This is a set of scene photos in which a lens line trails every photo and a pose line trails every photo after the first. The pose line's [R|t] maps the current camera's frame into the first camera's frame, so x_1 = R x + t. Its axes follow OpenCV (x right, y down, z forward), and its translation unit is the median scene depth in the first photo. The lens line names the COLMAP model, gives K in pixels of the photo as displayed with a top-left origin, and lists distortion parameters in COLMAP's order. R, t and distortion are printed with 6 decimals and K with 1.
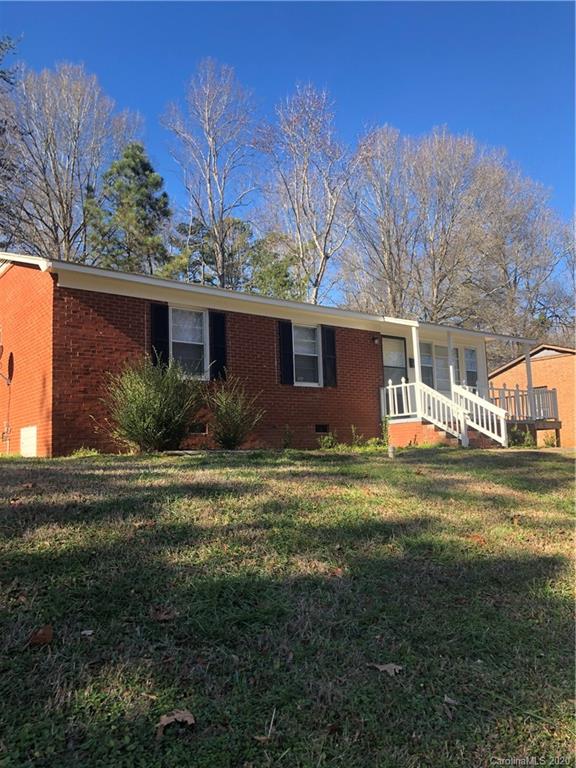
lens RADIAL K [[621.8, 0, 287.9], [0, 621.8, 380.6], [0, 0, 1]] dist [-0.009808, 0.027696]
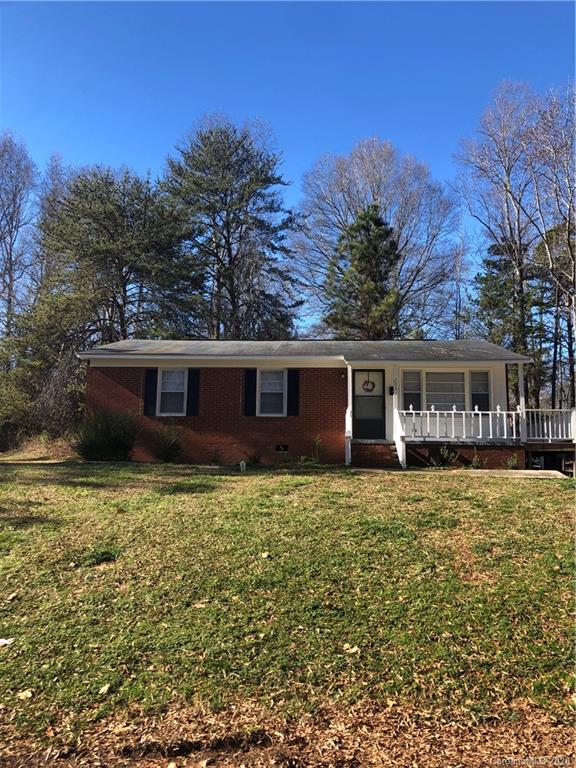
lens RADIAL K [[621.8, 0, 286.7], [0, 621.8, 384.5], [0, 0, 1]] dist [-0.009808, 0.027696]
pose [[0.745335, -0.056504, -0.664291, 0.907384], [0.042434, 0.998402, -0.037312, -0.007421], [0.665338, -0.000379, 0.746542, 0.030309]]
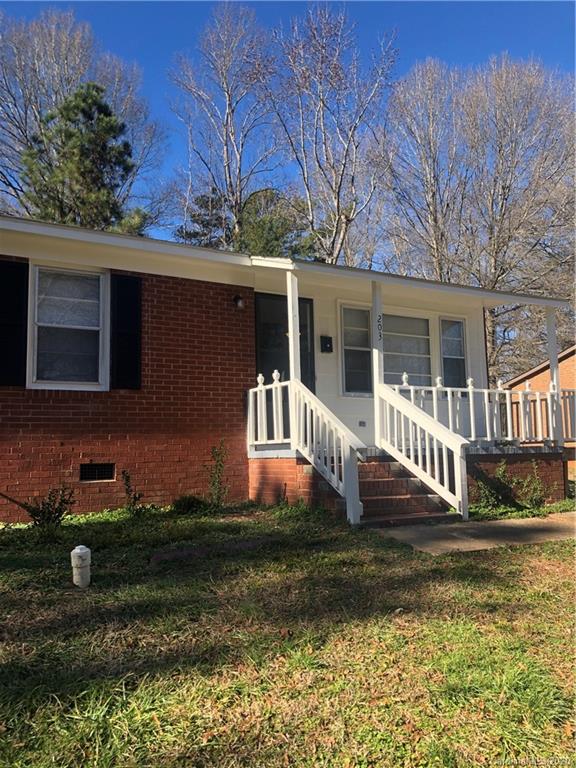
lens RADIAL K [[621.8, 0, 289.0], [0, 621.8, 388.3], [0, 0, 1]] dist [-0.009808, 0.027696]
pose [[0.990740, -0.001456, -0.135767, 0.272281], [0.005104, 0.999635, 0.026523, -0.003869], [0.135679, -0.026970, 0.990386, 0.495951]]
